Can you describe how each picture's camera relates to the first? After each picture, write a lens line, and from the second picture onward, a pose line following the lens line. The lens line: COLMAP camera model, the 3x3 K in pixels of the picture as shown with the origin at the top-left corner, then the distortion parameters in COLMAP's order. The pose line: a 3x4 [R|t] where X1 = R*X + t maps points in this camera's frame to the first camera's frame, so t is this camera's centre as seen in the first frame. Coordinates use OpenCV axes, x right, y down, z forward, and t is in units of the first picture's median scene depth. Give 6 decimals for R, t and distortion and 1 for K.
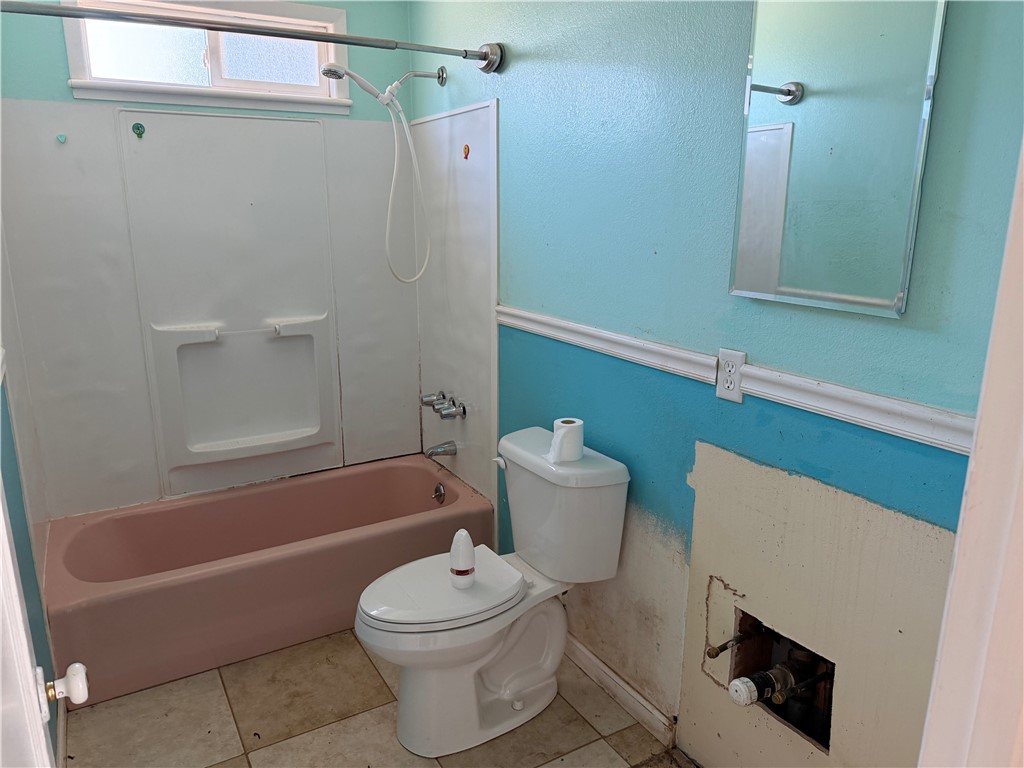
lens RADIAL K [[719.8, 0, 510.3], [0, 719.8, 383.4], [0, 0, 1]] dist [0.083052, -0.111007]
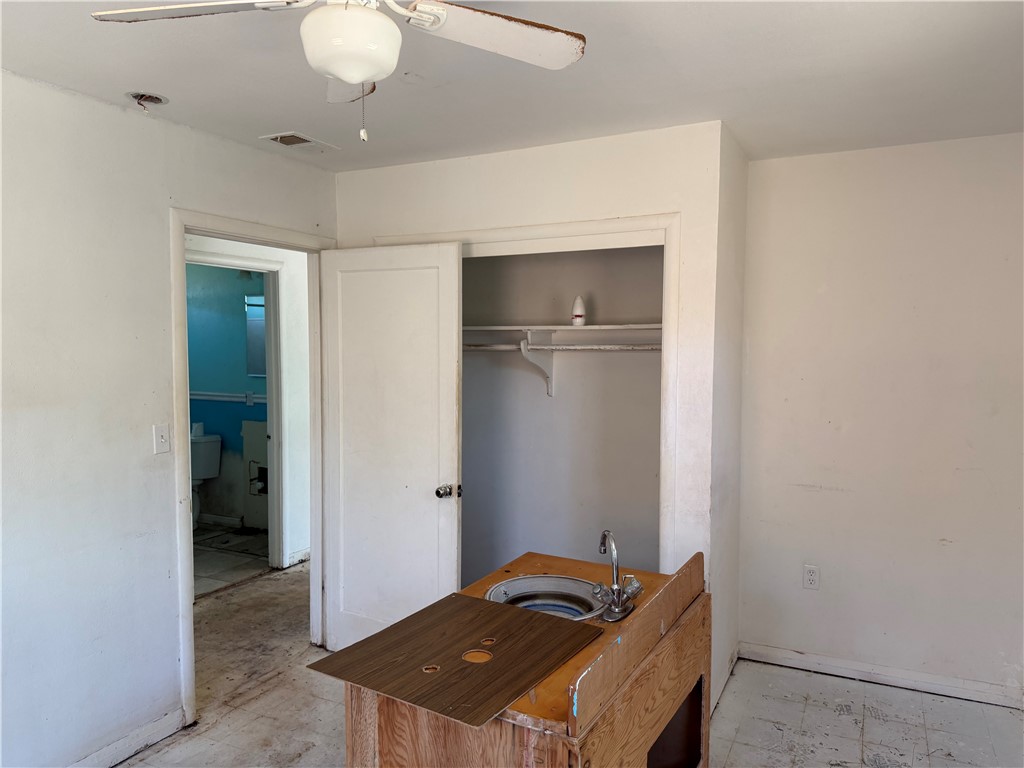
lens RADIAL K [[719.8, 0, 510.5], [0, 719.8, 385.6], [0, 0, 1]] dist [0.083052, -0.111007]
pose [[0.826673, -0.033955, 0.561658, -0.554027], [0.141435, 0.978669, -0.149006, 0.546799], [-0.544618, 0.202618, 0.813841, -2.258882]]
